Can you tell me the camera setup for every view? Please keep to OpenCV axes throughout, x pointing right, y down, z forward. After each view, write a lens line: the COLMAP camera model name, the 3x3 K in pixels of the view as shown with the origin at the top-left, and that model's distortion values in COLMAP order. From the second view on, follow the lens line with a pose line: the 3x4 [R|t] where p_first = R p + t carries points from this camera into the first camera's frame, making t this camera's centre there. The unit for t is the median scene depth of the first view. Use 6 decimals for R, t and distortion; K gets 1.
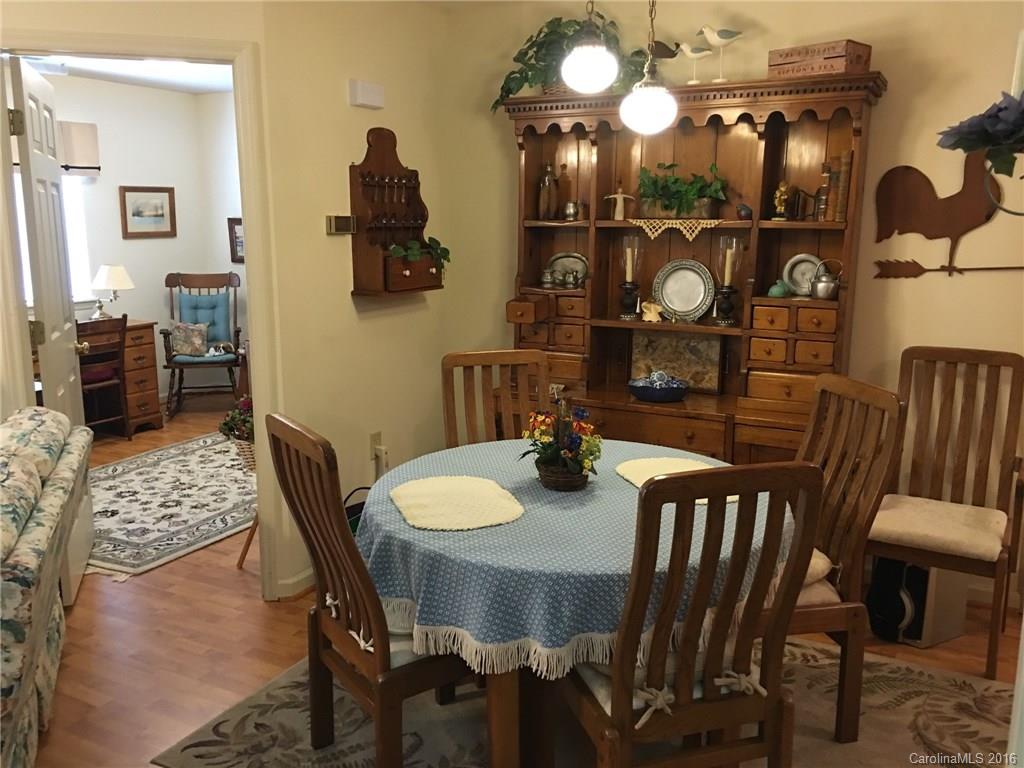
lens RADIAL K [[875.6, 0, 514.7], [0, 875.6, 376.7], [0, 0, 1]] dist [0.066765, -0.092184]
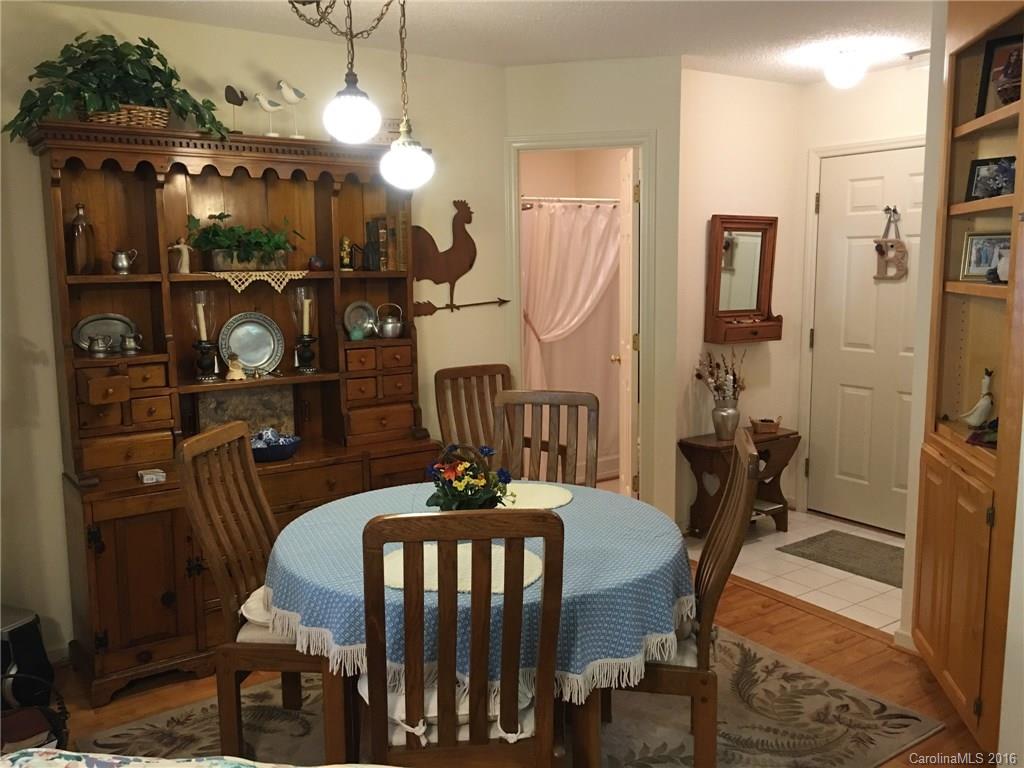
lens RADIAL K [[875.6, 0, 514.6], [0, 875.6, 389.0], [0, 0, 1]] dist [0.066765, -0.092184]
pose [[0.440646, -0.137135, 0.887145, -0.559374], [0.178176, 0.981961, 0.063292, -0.061508], [-0.879821, 0.130179, 0.457131, 0.318181]]
